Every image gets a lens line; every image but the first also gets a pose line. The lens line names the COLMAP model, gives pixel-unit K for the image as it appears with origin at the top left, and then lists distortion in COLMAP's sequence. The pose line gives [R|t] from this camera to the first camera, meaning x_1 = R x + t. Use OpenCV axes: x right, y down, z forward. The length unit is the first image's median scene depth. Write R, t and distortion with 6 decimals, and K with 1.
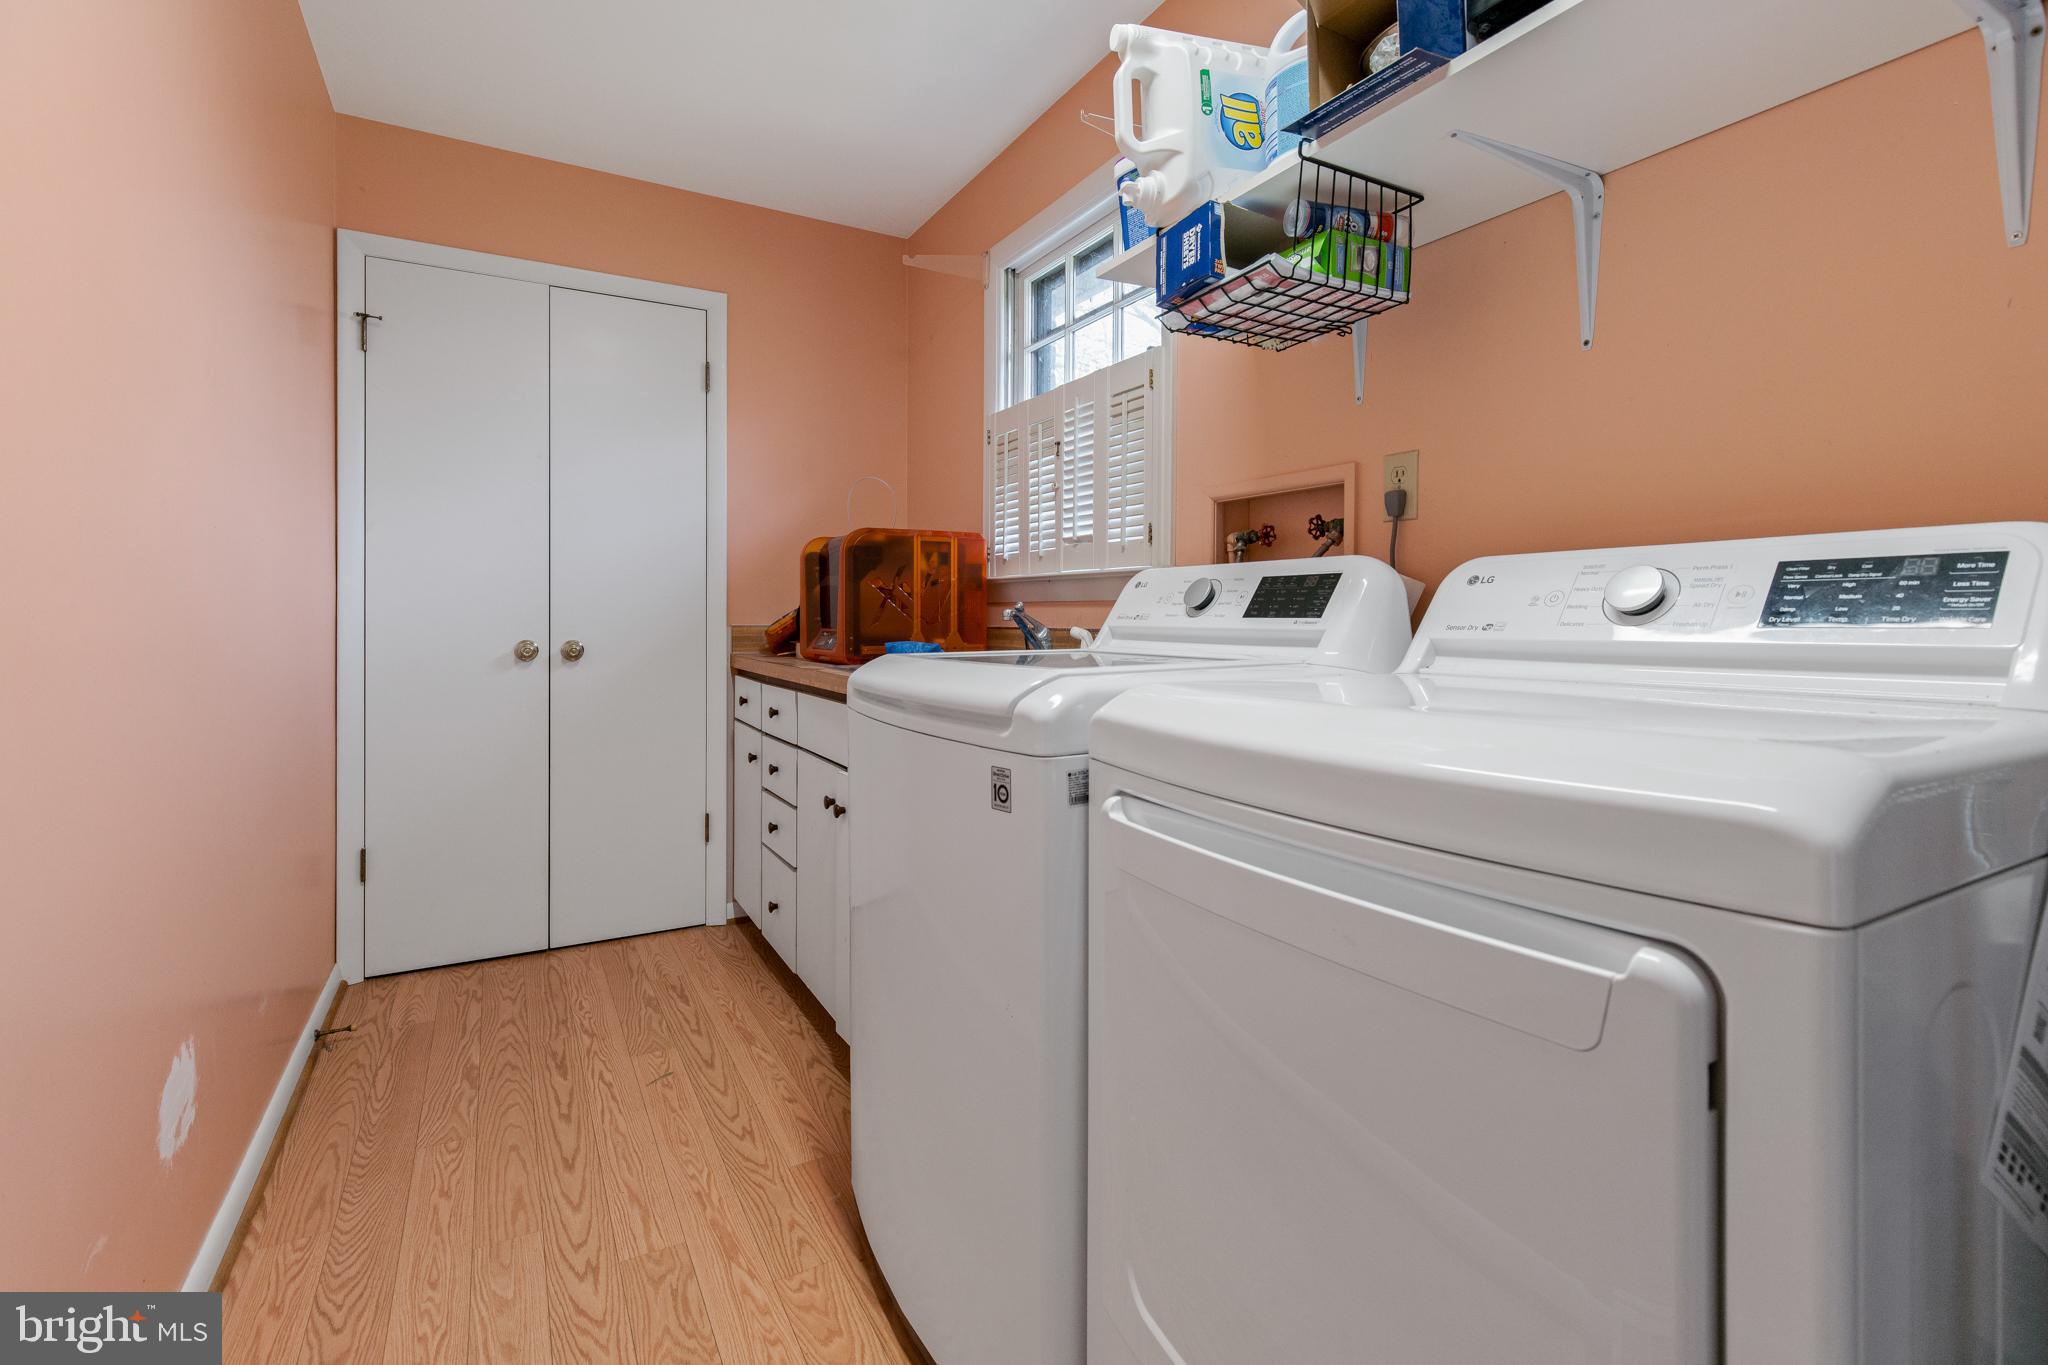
lens RADIAL K [[947.4, 0, 1044.3], [0, 947.4, 621.7], [0, 0, 1]] dist [0.013373, -0.000882]
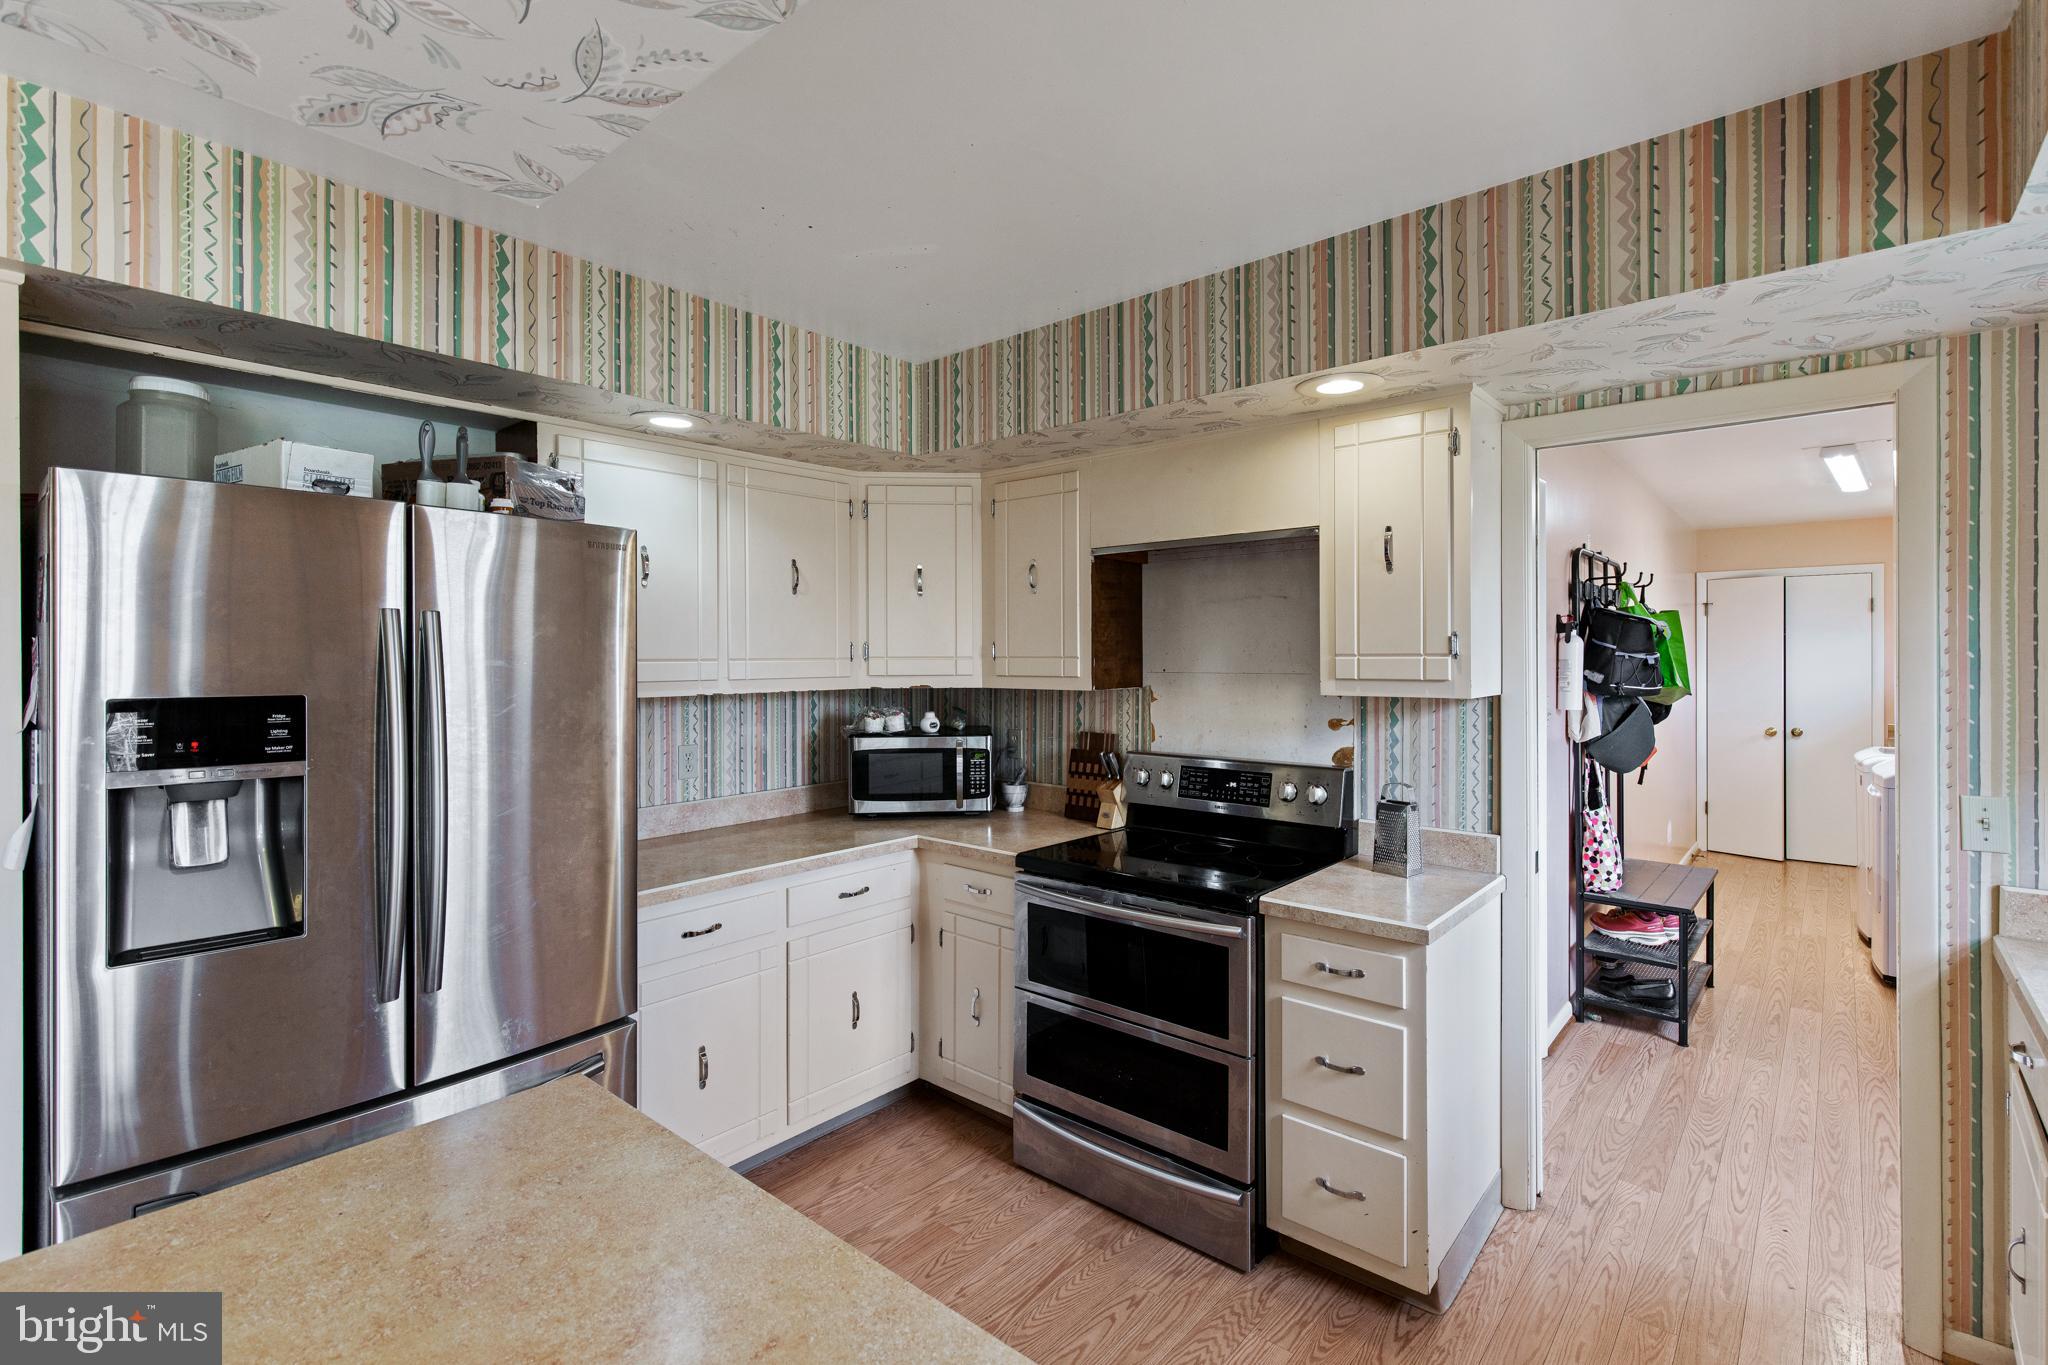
lens RADIAL K [[947.4, 0, 1034.7], [0, 947.4, 662.1], [0, 0, 1]] dist [0.013373, -0.000882]
pose [[0.306734, 0.009476, -0.951748, 1.238030], [0.003763, 0.999931, 0.011168, -0.188586], [0.951788, -0.007007, 0.306677, -1.591052]]
